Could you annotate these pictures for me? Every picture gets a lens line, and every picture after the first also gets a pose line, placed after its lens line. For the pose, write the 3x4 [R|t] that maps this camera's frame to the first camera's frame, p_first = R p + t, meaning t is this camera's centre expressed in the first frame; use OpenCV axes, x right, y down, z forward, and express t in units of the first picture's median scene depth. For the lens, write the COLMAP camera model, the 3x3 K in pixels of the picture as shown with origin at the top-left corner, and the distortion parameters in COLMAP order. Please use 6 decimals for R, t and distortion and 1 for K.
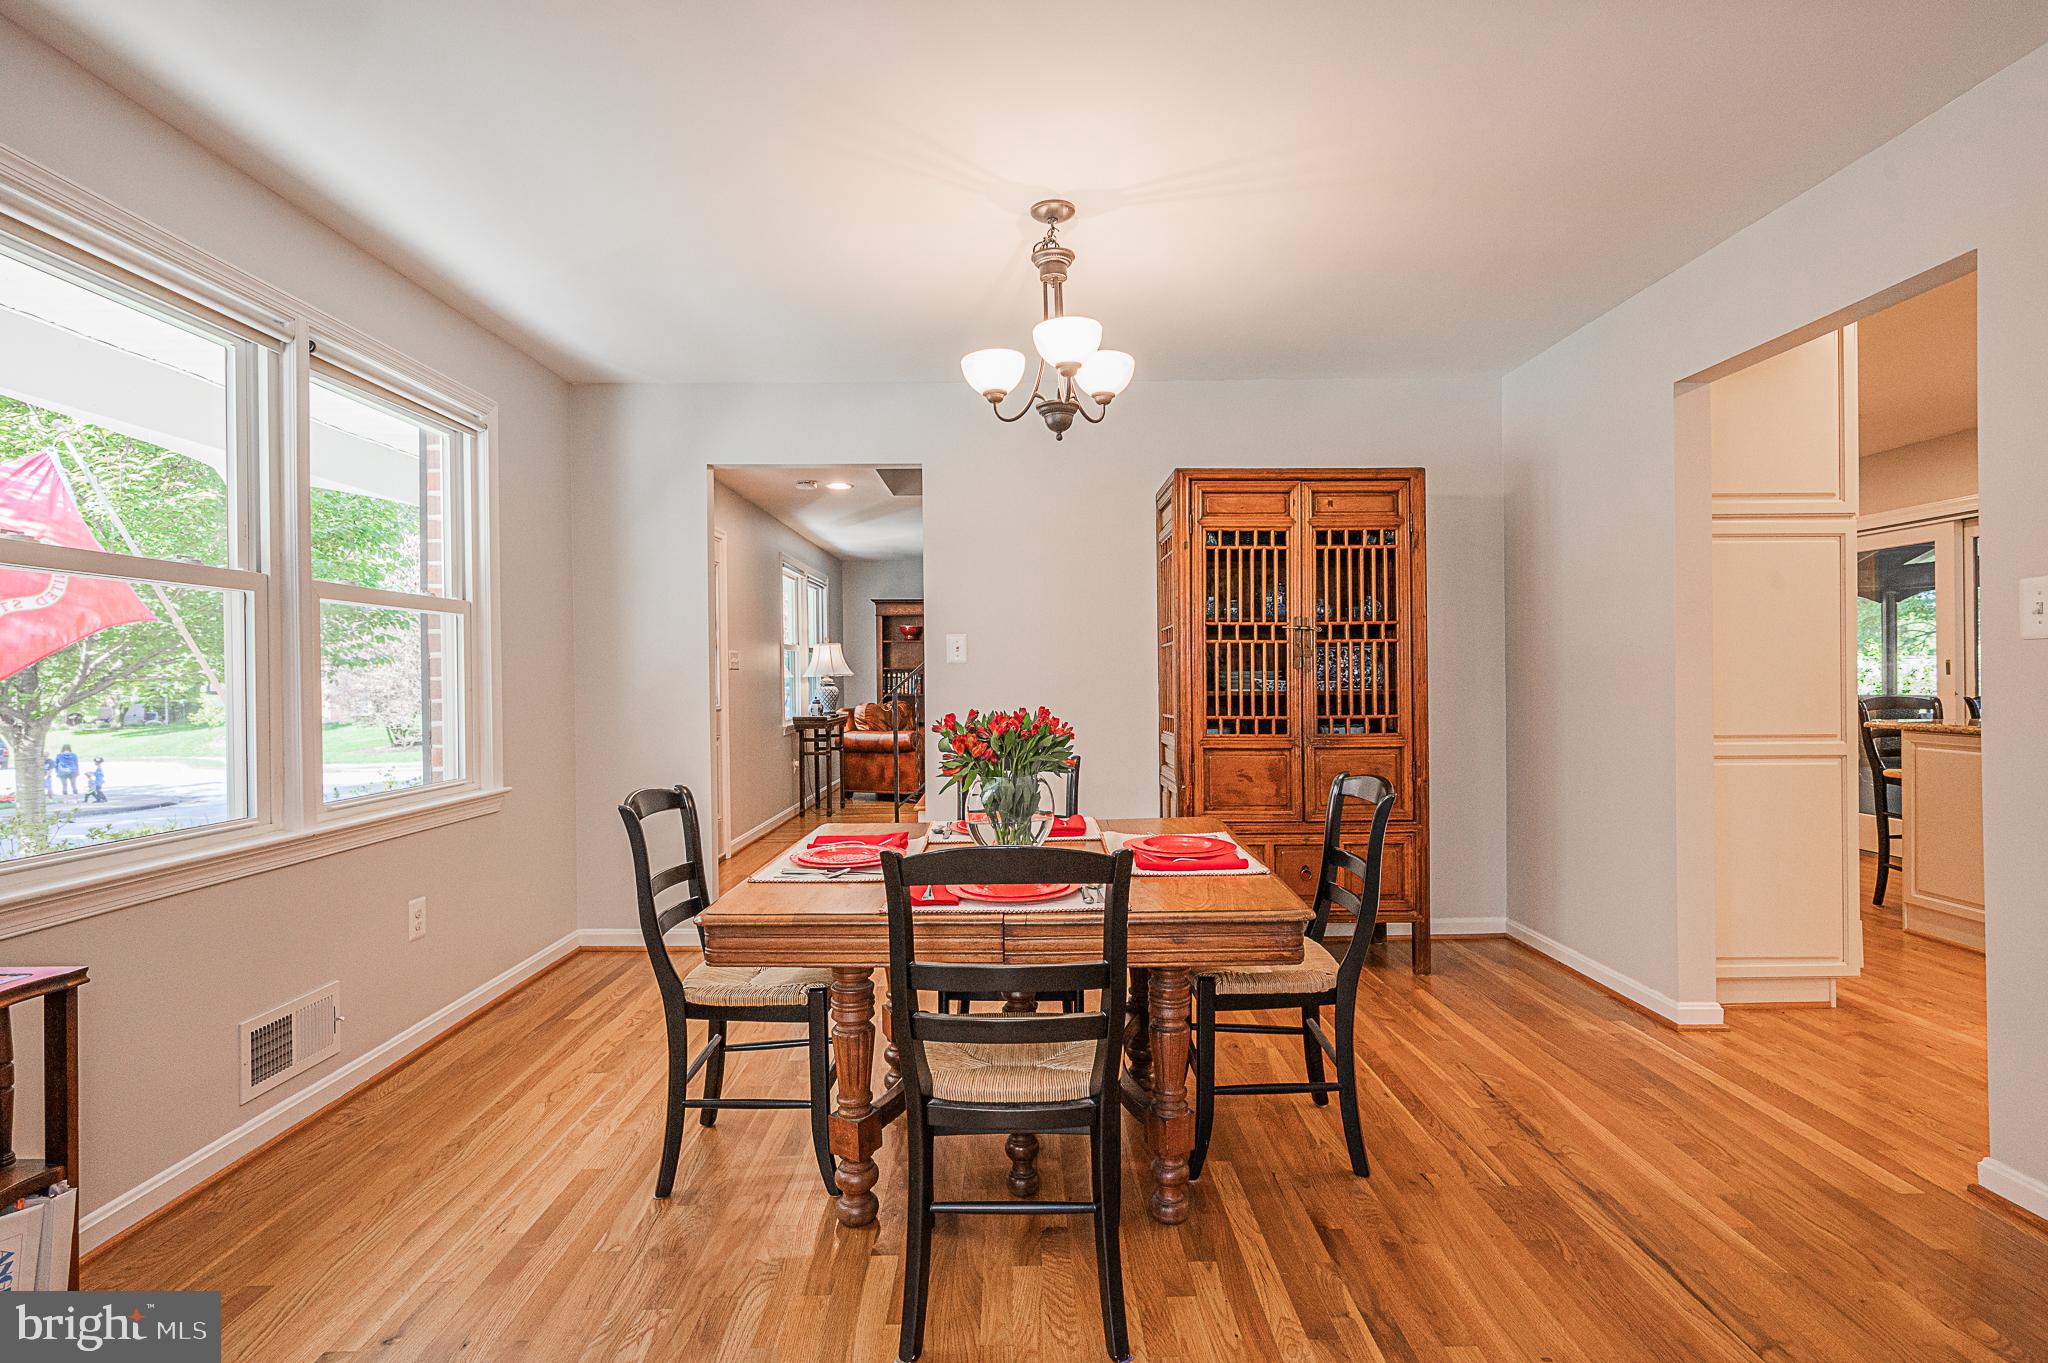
lens RADIAL K [[1070.1, 0, 1020.5], [0, 1070.1, 682.3], [0, 0, 1]] dist [-0.002281, 0.000056]
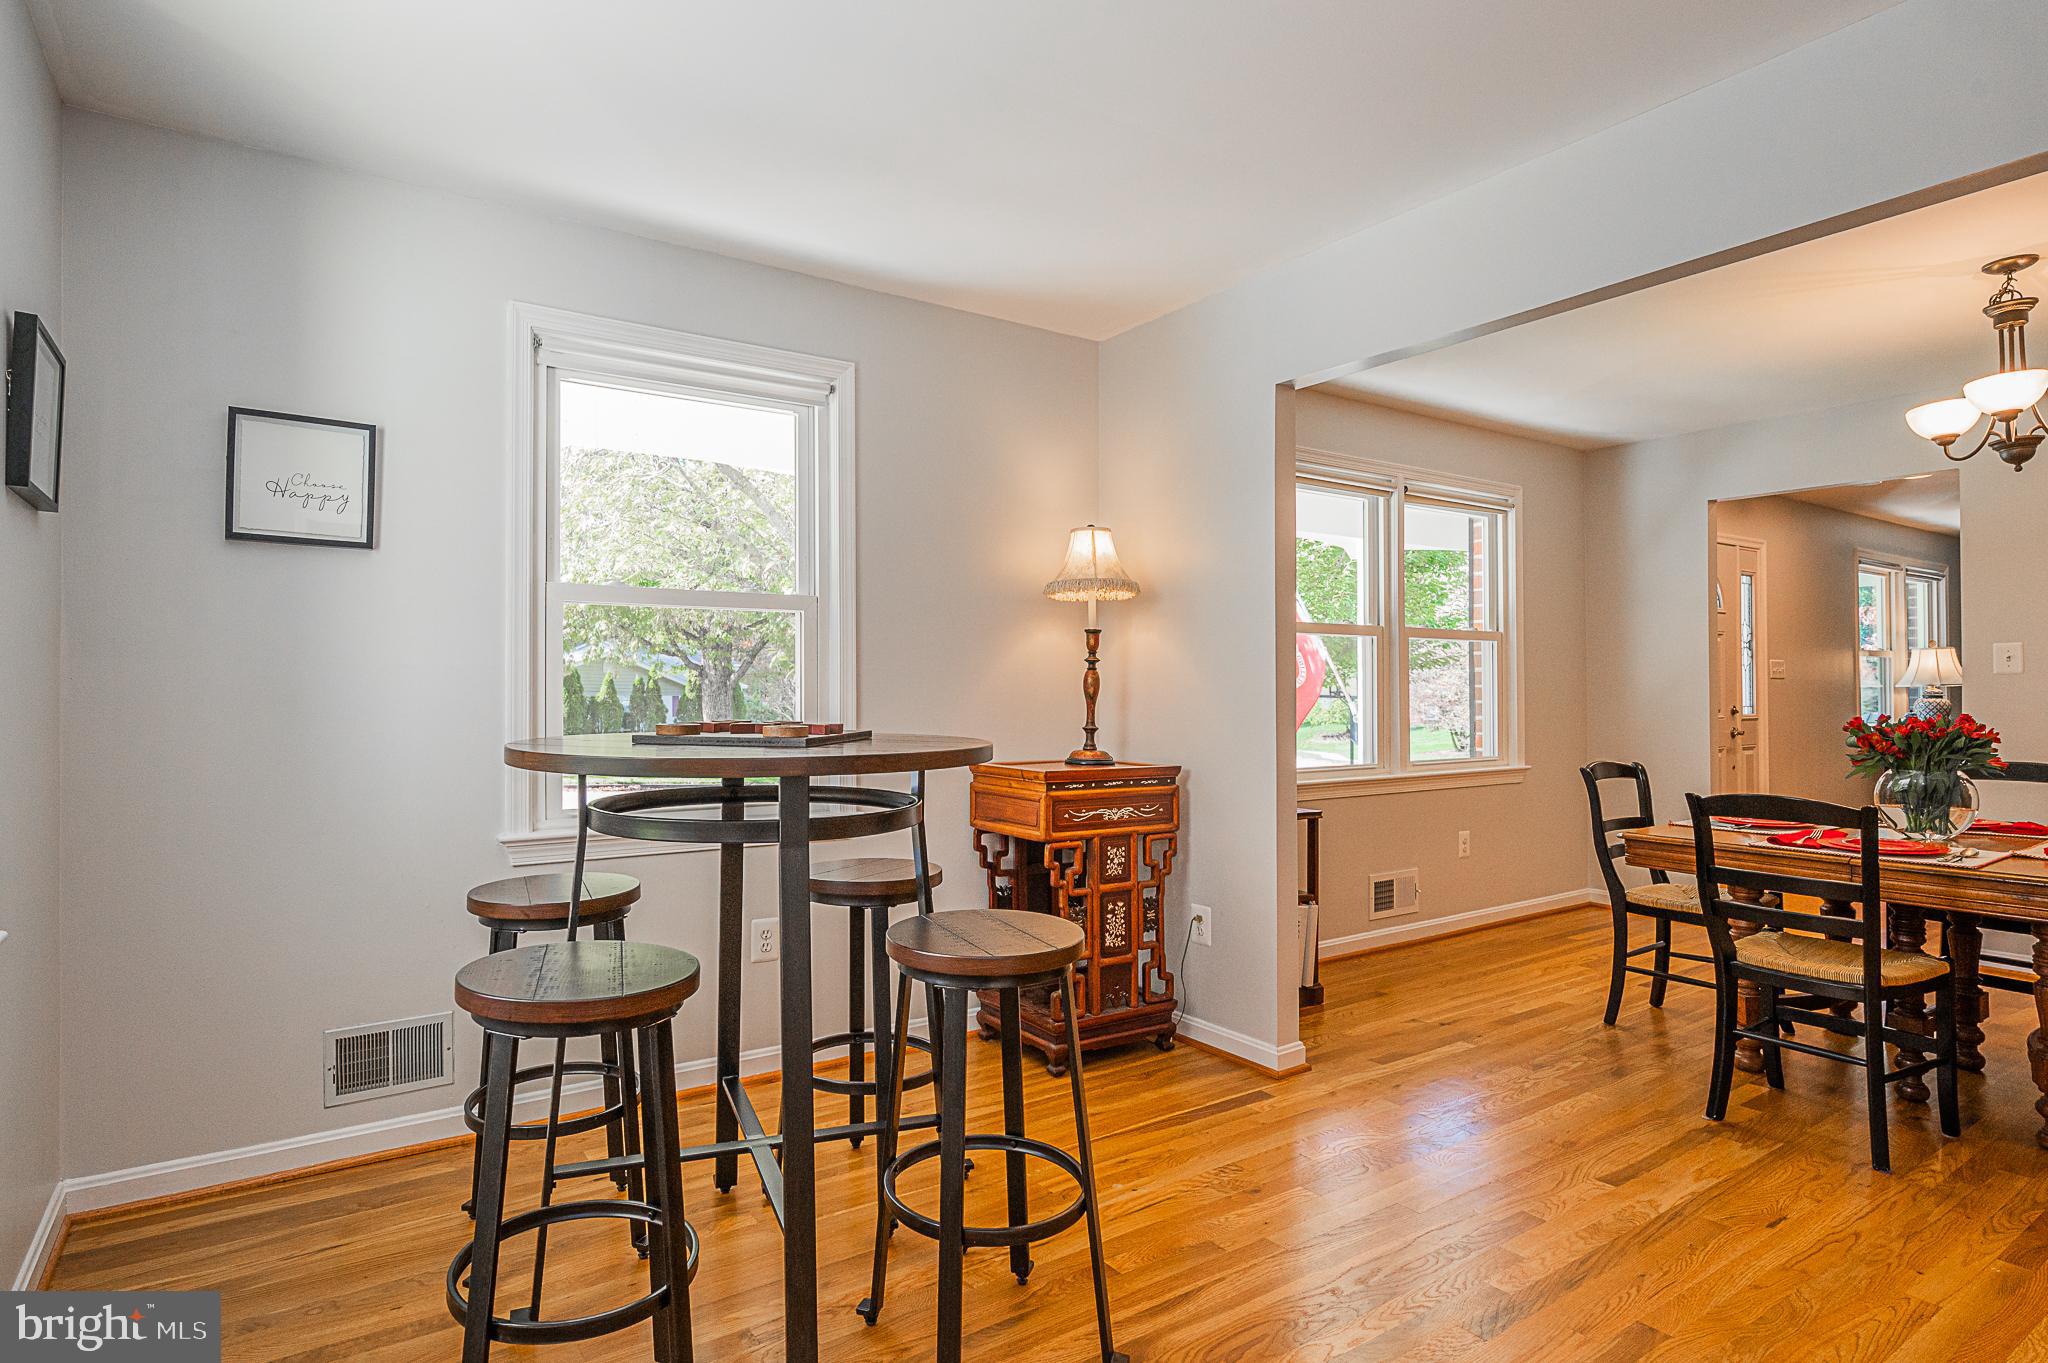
lens RADIAL K [[1070.1, 0, 1016.3], [0, 1070.1, 677.2], [0, 0, 1]] dist [-0.002281, 0.000056]
pose [[0.605140, -0.000528, -0.796119, 0.286245], [-0.008634, 0.999937, -0.007226, 0.000175], [0.796072, 0.011246, 0.605097, -0.469985]]
